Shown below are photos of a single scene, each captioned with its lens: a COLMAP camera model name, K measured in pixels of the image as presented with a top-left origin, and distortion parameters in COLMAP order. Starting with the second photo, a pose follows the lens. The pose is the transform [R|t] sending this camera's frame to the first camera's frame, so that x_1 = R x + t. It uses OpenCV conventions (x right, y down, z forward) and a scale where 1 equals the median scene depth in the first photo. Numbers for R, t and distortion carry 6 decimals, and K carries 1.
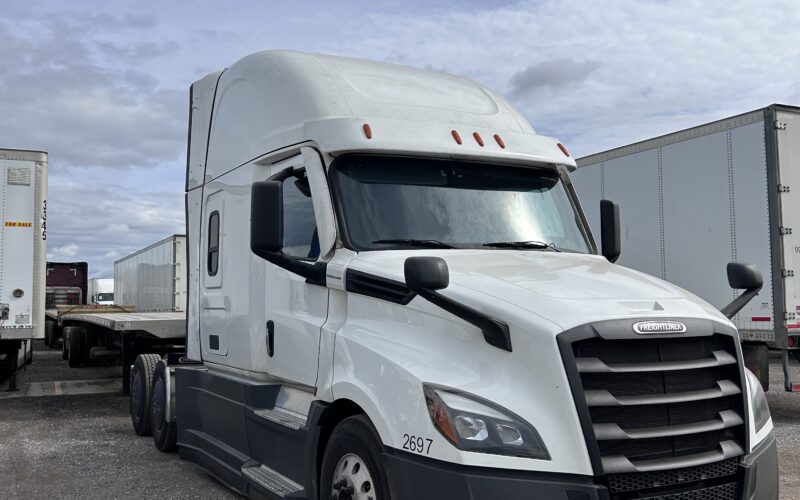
lens RADIAL K [[792.7, 0, 400.0], [0, 792.7, 250.0], [0, 0, 1]] dist [0.119947, -0.272681]
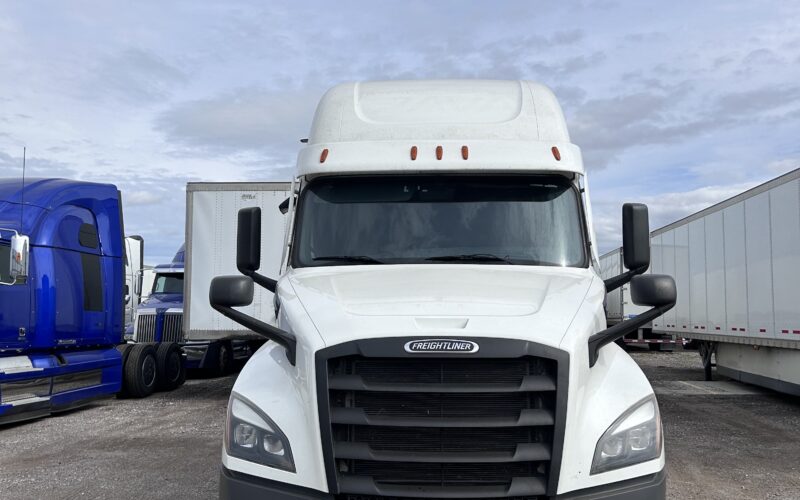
lens RADIAL K [[792.7, 0, 400.0], [0, 792.7, 250.0], [0, 0, 1]] dist [0.119947, -0.272681]
pose [[0.864046, -0.028296, -0.502617, 0.557915], [0.023497, 0.999598, -0.015882, -0.002631], [0.502864, 0.001912, 0.864363, 0.121442]]
